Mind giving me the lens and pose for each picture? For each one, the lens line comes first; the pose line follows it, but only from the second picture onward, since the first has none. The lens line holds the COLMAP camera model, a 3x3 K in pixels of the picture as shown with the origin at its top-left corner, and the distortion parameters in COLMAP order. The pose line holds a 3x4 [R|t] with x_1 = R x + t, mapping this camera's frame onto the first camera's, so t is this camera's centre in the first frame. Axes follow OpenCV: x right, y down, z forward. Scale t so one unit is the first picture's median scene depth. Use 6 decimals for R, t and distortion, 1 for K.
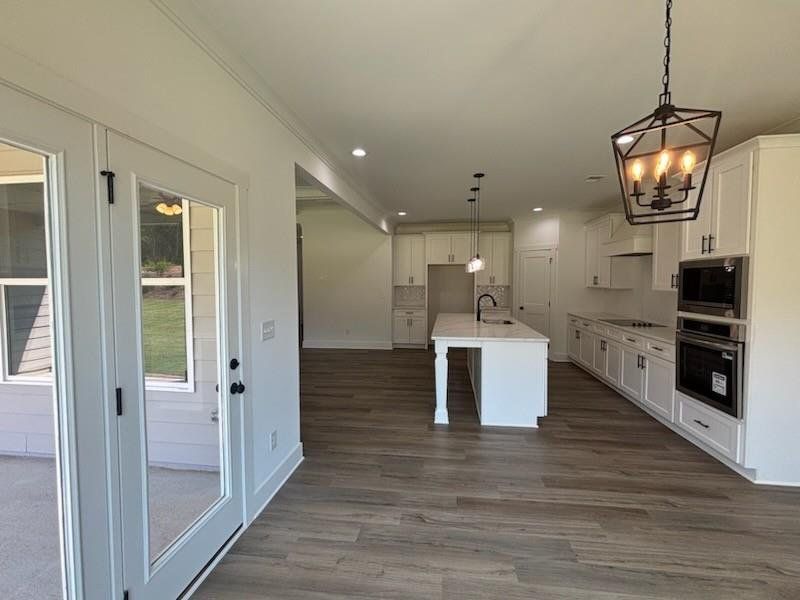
lens RADIAL K [[365.9, 0, 400.0], [0, 365.9, 300.0], [0, 0, 1]] dist [0.000113, -0.000073]
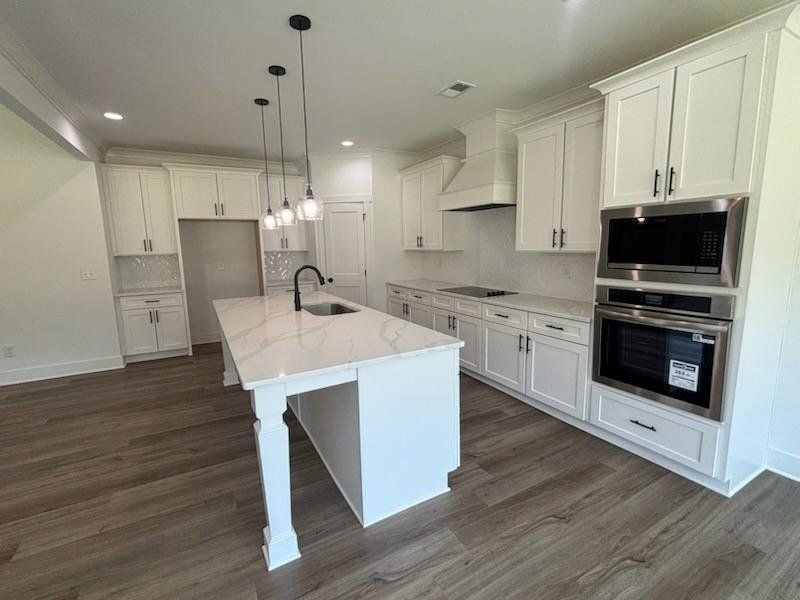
lens RADIAL K [[365.9, 0, 400.0], [0, 365.9, 300.0], [0, 0, 1]] dist [0.000113, -0.000073]
pose [[0.801313, -0.104629, 0.589025, -0.002519], [0.049290, 0.992787, 0.109295, -0.023822], [-0.596211, -0.058546, 0.800690, 0.584111]]
